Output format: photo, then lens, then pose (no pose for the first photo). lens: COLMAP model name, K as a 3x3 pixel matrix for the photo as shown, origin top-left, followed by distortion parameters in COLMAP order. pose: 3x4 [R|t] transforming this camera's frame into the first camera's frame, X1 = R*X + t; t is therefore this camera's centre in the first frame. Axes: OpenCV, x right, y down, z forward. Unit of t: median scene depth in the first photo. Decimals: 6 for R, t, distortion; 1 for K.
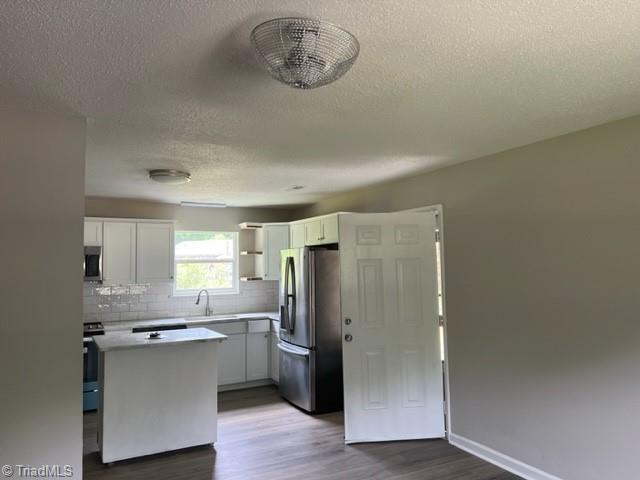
lens RADIAL K [[487.9, 0, 320.0], [0, 487.9, 240.0], [0, 0, 1]] dist [0.073180, -0.001866]
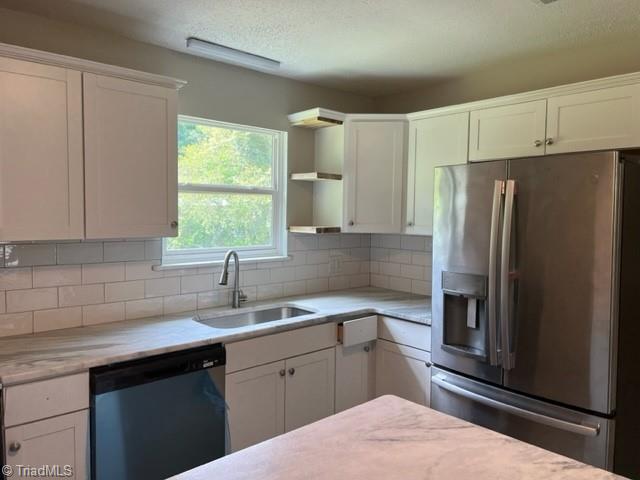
lens RADIAL K [[487.9, 0, 320.0], [0, 487.9, 240.0], [0, 0, 1]] dist [0.073180, -0.001866]
pose [[0.971042, 0.010395, 0.238684, -0.258494], [-0.036950, 0.993566, 0.107054, 0.037943], [-0.236035, -0.112774, 0.965178, 0.530651]]
